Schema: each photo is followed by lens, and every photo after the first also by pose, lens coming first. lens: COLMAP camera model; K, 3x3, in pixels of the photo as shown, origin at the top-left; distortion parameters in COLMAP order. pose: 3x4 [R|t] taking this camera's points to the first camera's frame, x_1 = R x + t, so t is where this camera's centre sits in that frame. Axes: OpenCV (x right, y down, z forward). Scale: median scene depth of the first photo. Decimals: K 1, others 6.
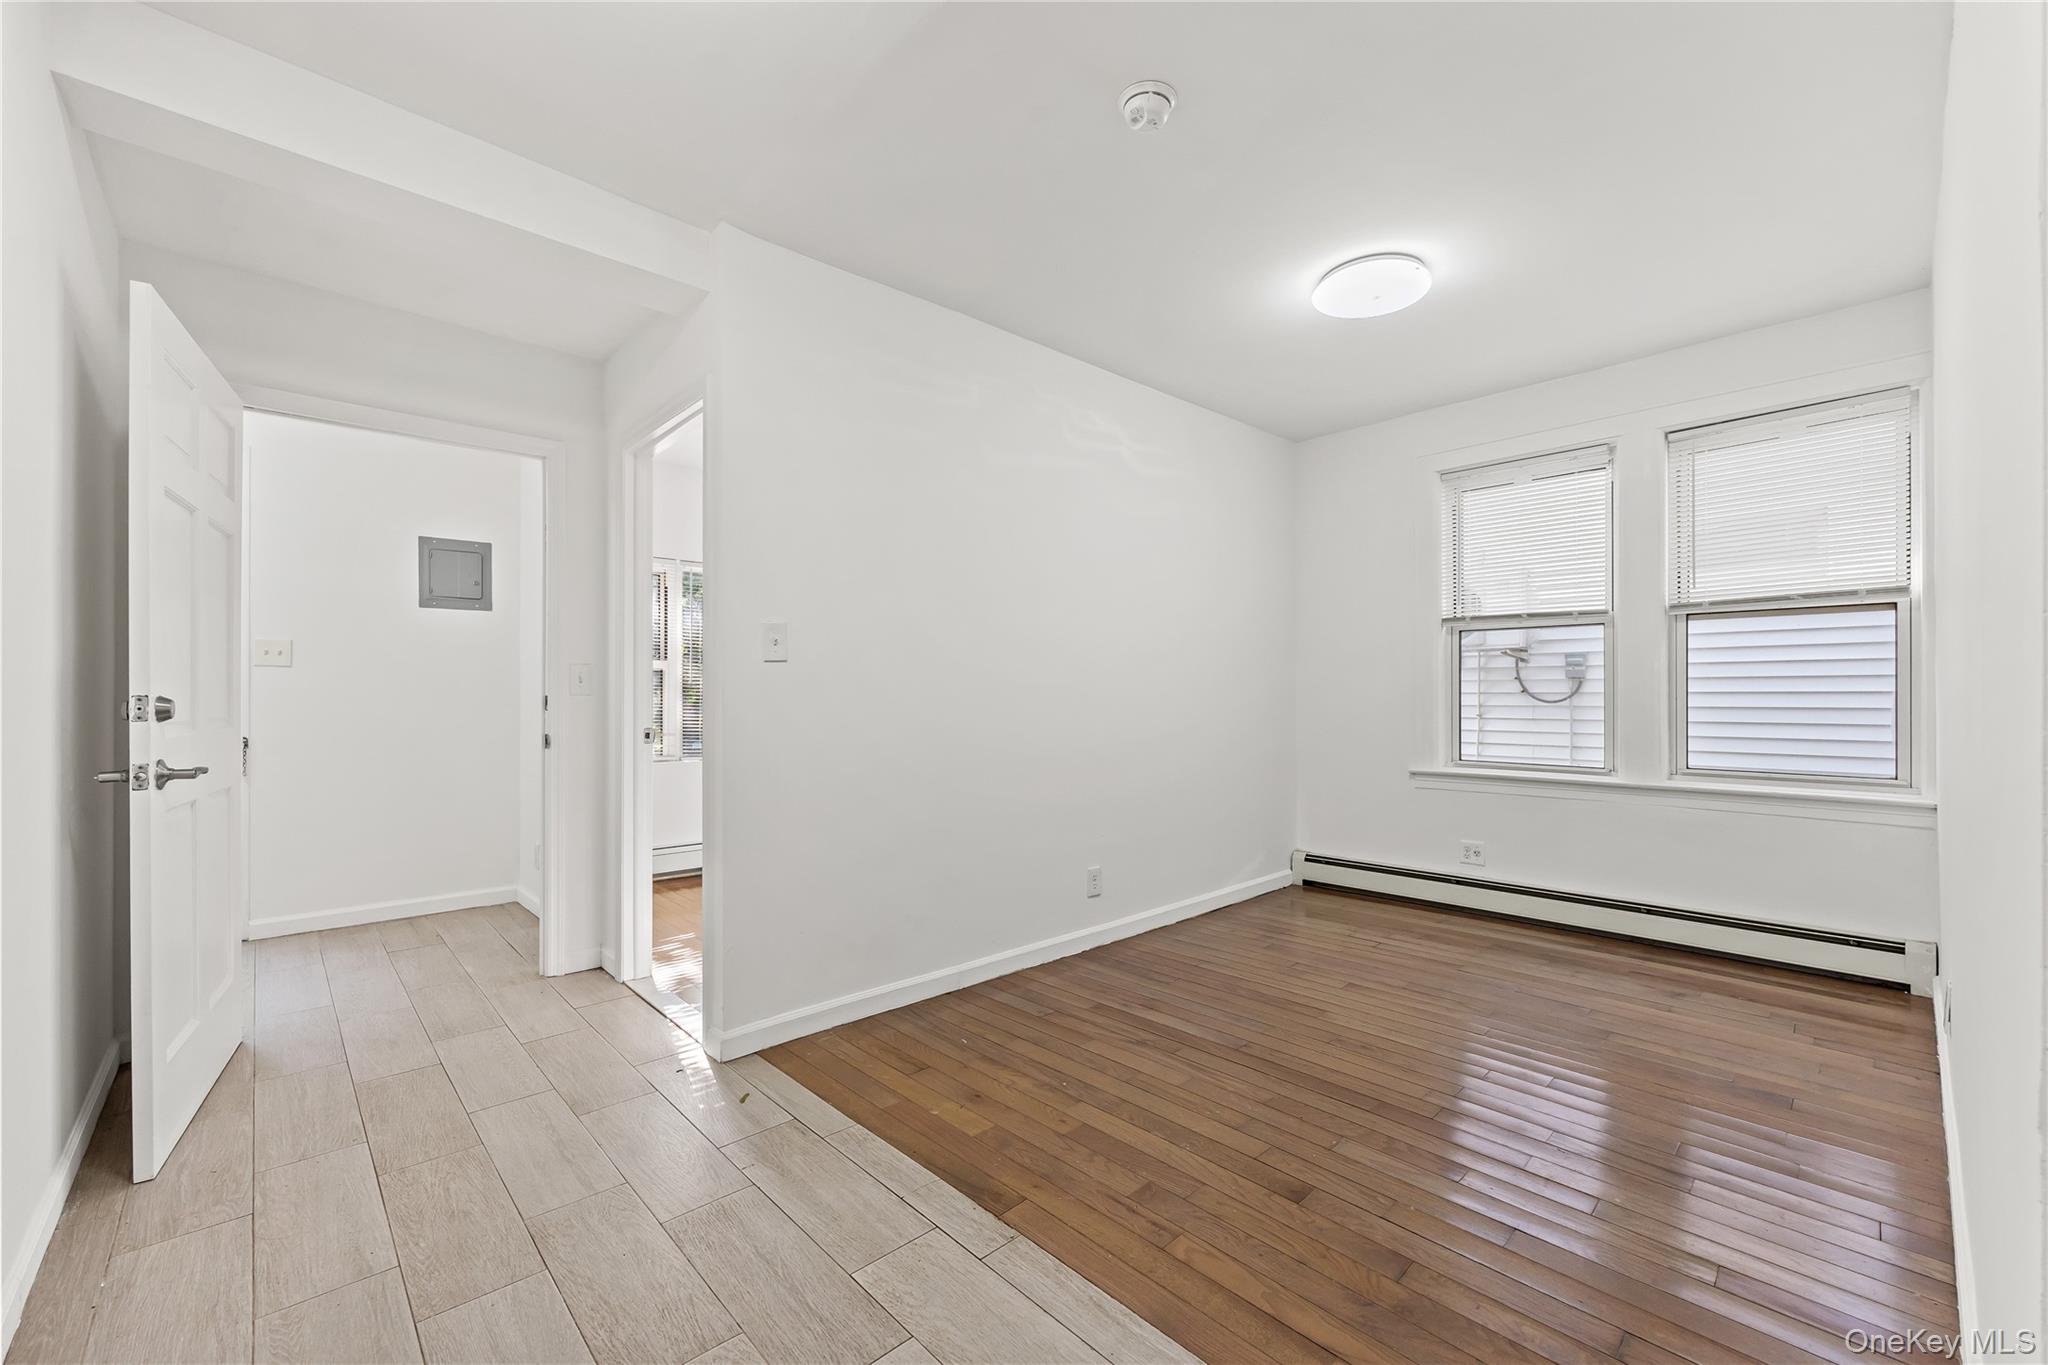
lens RADIAL K [[834.1, 0, 1027.5], [0, 834.1, 688.9], [0, 0, 1]] dist [-0.001852, 0.000422]
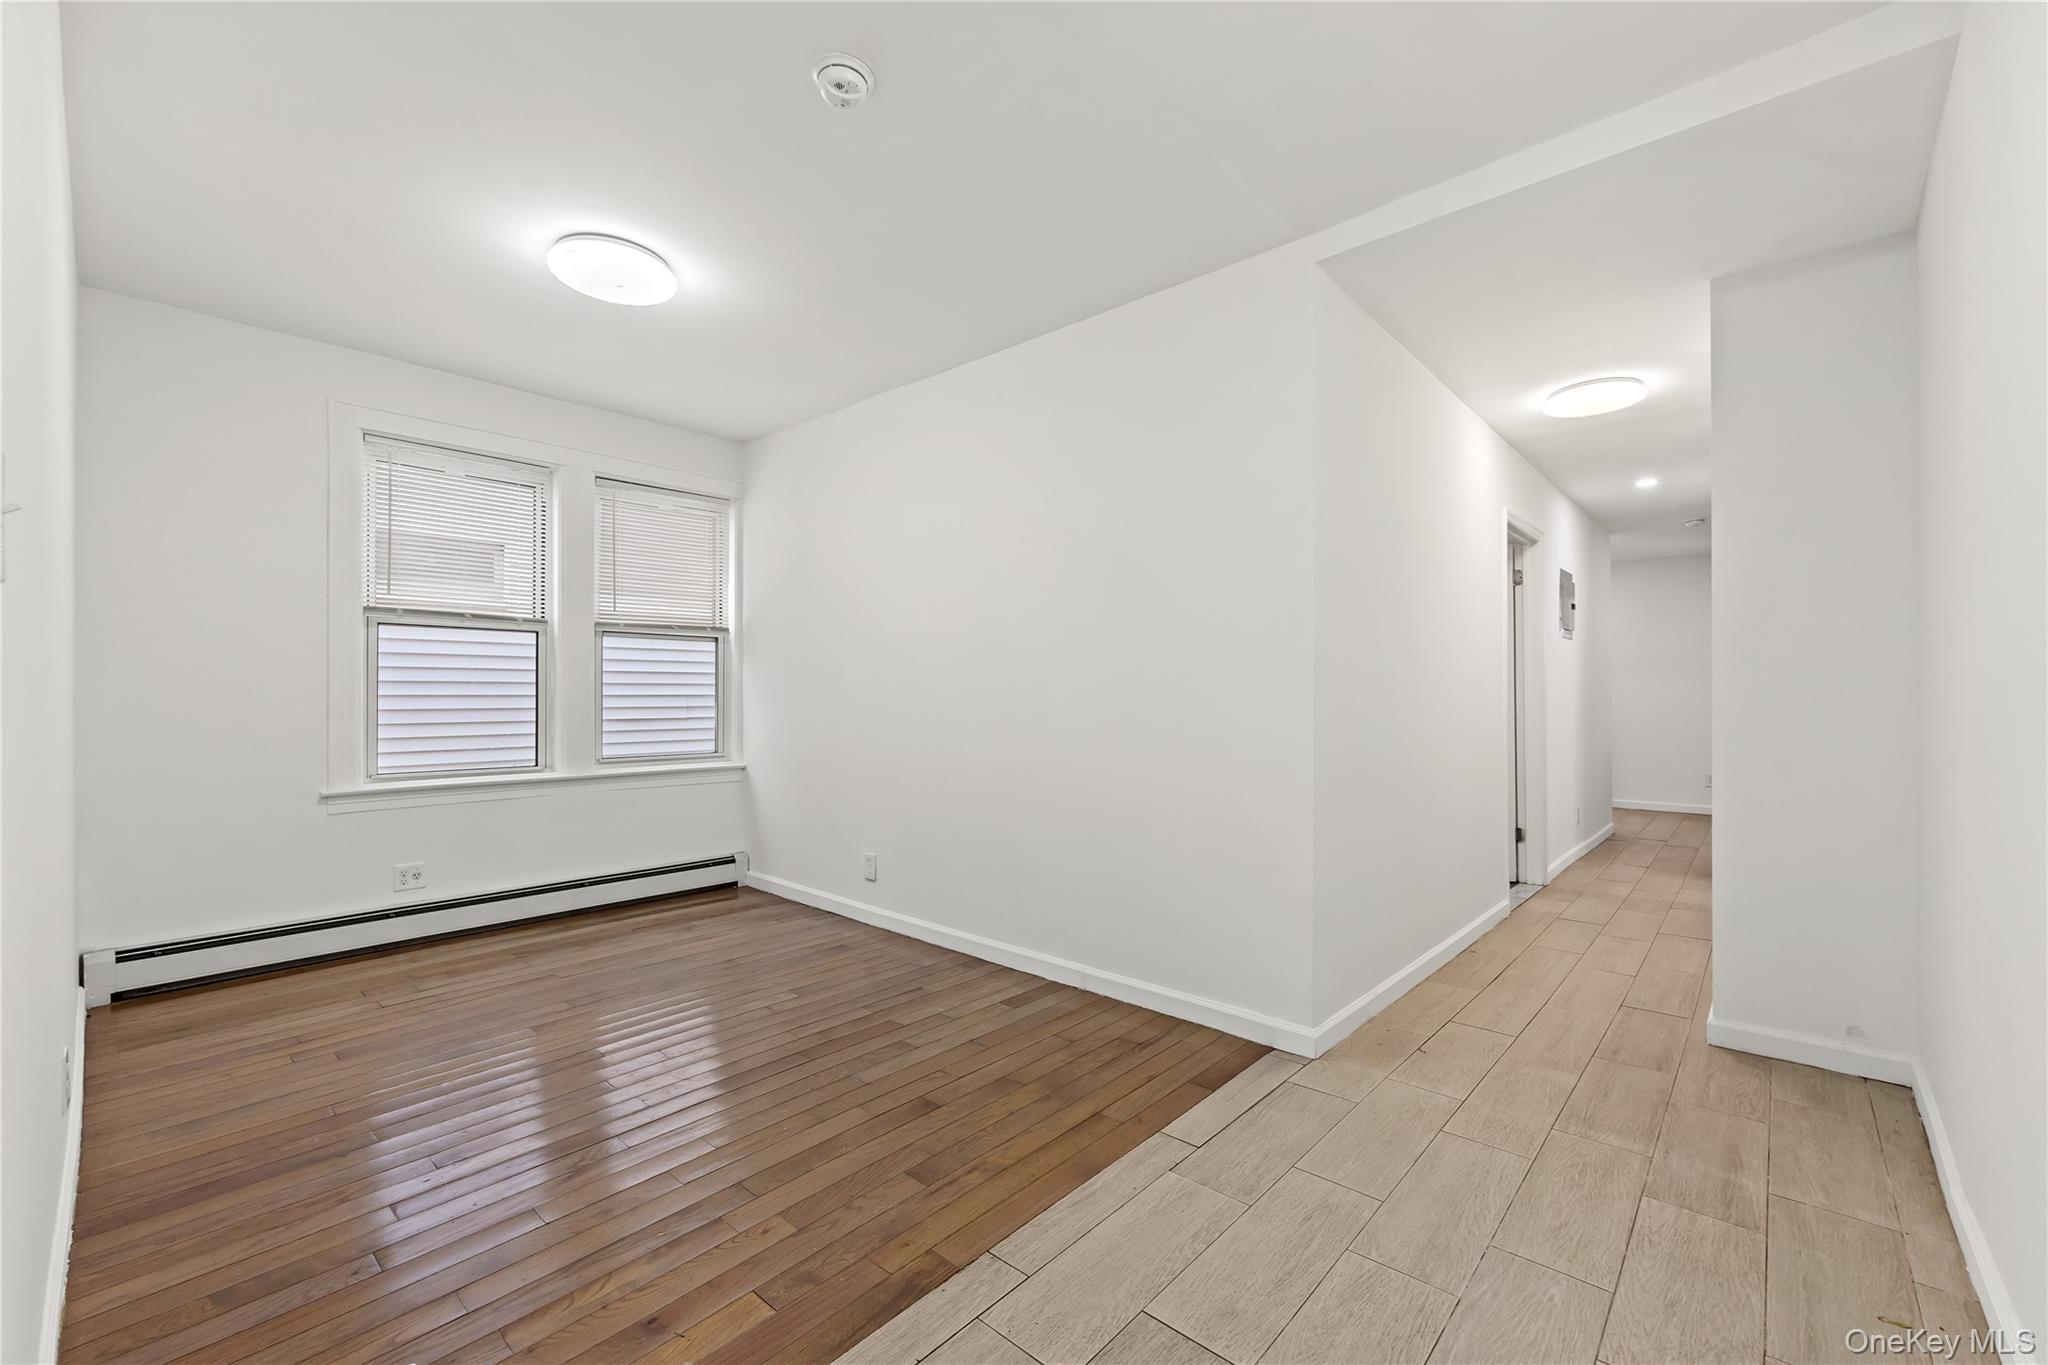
lens RADIAL K [[834.1, 0, 1025.5], [0, 834.1, 693.1], [0, 0, 1]] dist [-0.001852, 0.000422]
pose [[-0.091253, 0.005059, 0.995815, -0.491888], [-0.007036, 0.999959, -0.005725, 0.003226], [-0.995803, -0.007529, -0.091214, 0.523891]]
